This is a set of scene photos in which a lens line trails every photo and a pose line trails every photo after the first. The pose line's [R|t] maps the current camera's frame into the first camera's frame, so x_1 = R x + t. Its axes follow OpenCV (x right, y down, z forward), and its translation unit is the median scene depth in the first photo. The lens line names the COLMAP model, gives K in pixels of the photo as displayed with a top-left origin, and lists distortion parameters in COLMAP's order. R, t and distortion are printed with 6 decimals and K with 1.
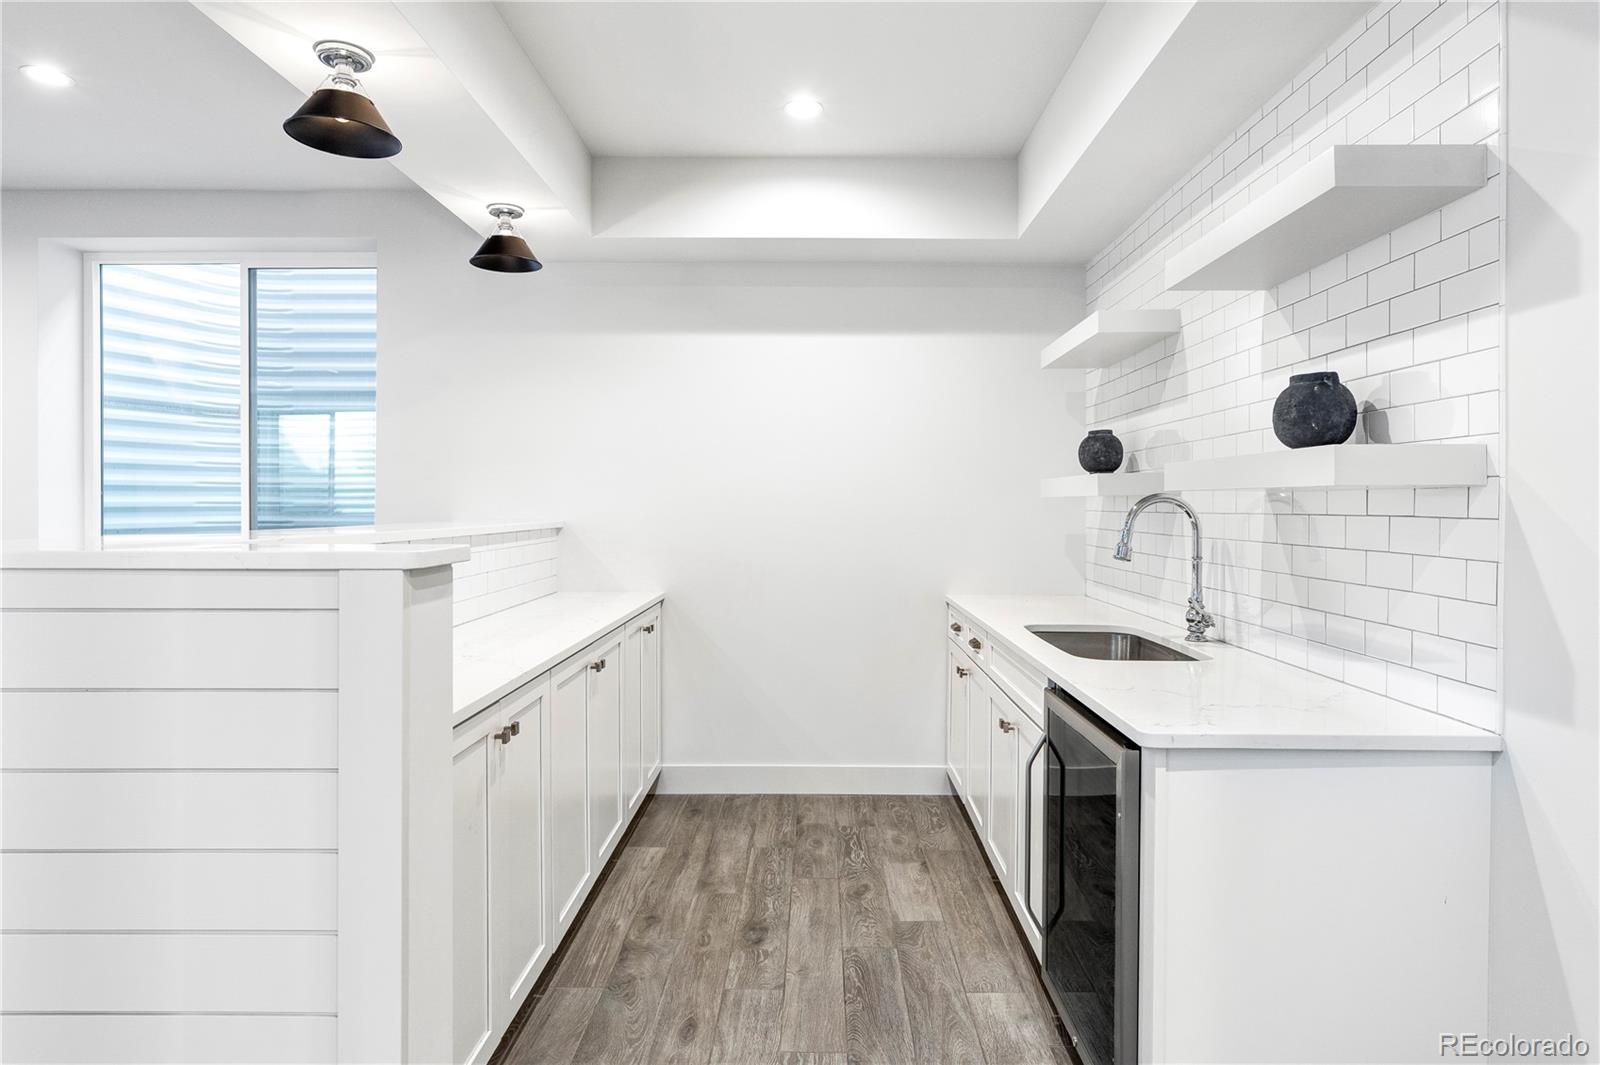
lens RADIAL K [[897.6, 0, 831.0], [0, 897.6, 501.5], [0, 0, 1]] dist [-0.001703, -0.000164]
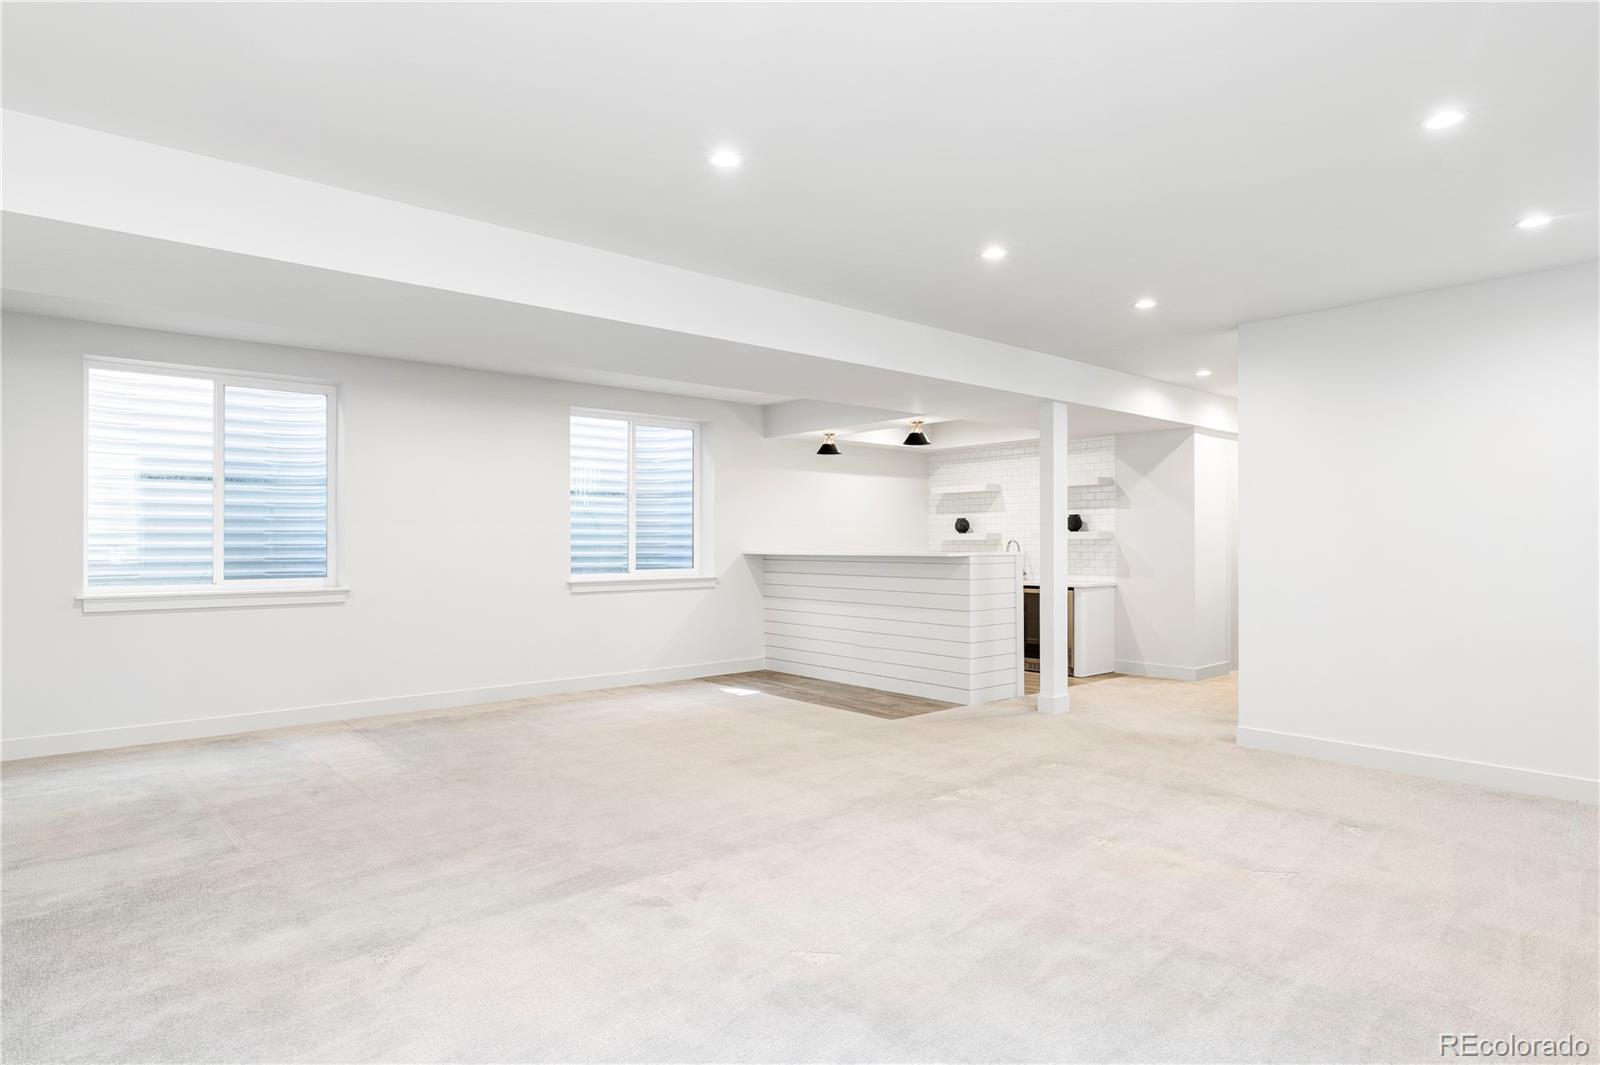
lens RADIAL K [[897.6, 0, 796.5], [0, 897.6, 534.0], [0, 0, 1]] dist [-0.001703, -0.000164]
pose [[0.762510, 0.002169, 0.646973, -4.401571], [0.001211, 0.999988, -0.004780, -0.026451], [-0.646976, 0.004428, 0.762498, -1.996711]]
